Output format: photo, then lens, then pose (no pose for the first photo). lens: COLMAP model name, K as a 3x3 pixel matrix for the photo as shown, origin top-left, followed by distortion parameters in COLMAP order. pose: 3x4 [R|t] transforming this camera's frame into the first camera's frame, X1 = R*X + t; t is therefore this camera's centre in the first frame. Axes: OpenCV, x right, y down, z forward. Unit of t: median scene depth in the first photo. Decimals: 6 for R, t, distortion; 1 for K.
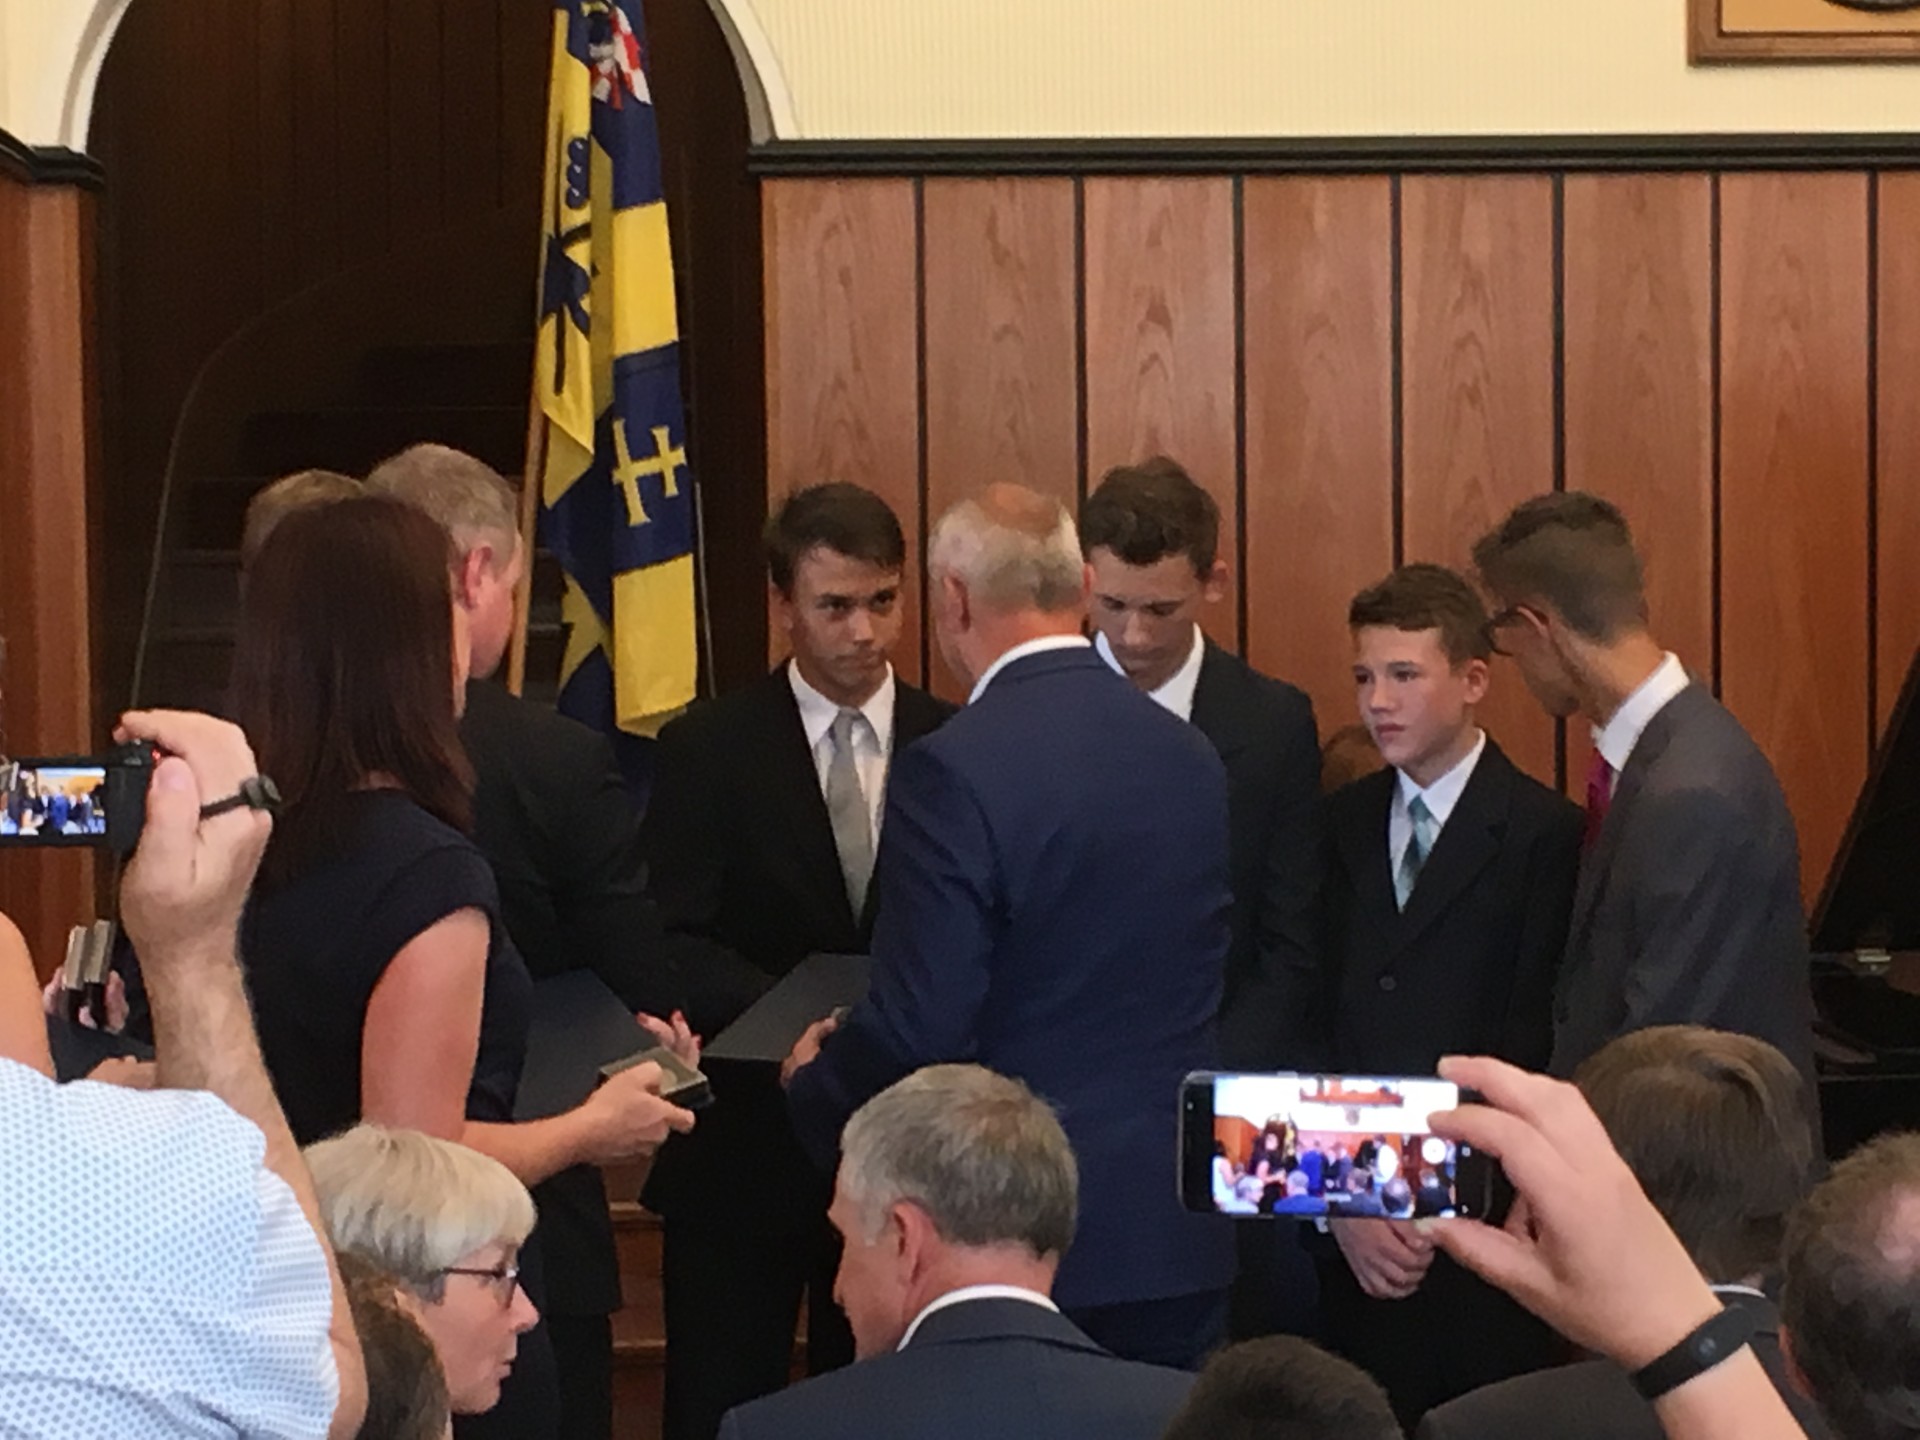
lens RADIAL K [[5380.5, 0, 960.0], [0, 5380.5, 720.0], [0, 0, 1]] dist [-1.792935, 42.991811]
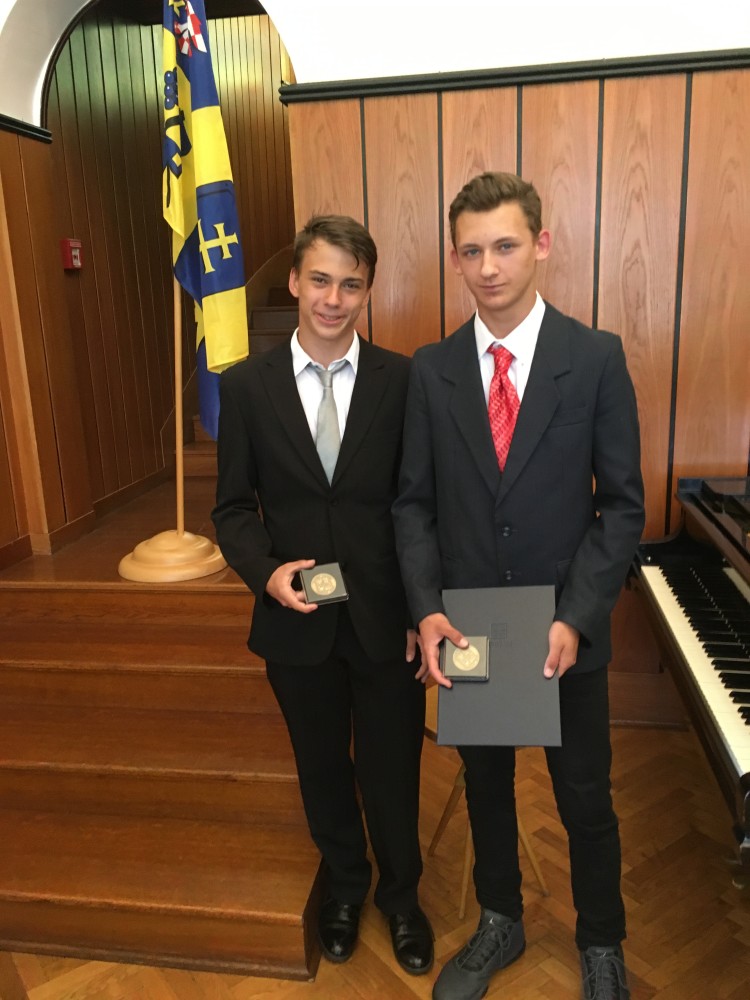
lens RADIAL K [[804.2, 0, 375.0], [0, 804.2, 500.0], [0, 0, 1]] dist [0.063274, -0.128763]
pose [[0.968837, 0.036300, -0.245023, 0.080620], [0.012175, 0.981029, 0.193477, -0.009181], [0.247398, -0.190431, 0.950016, 0.668940]]
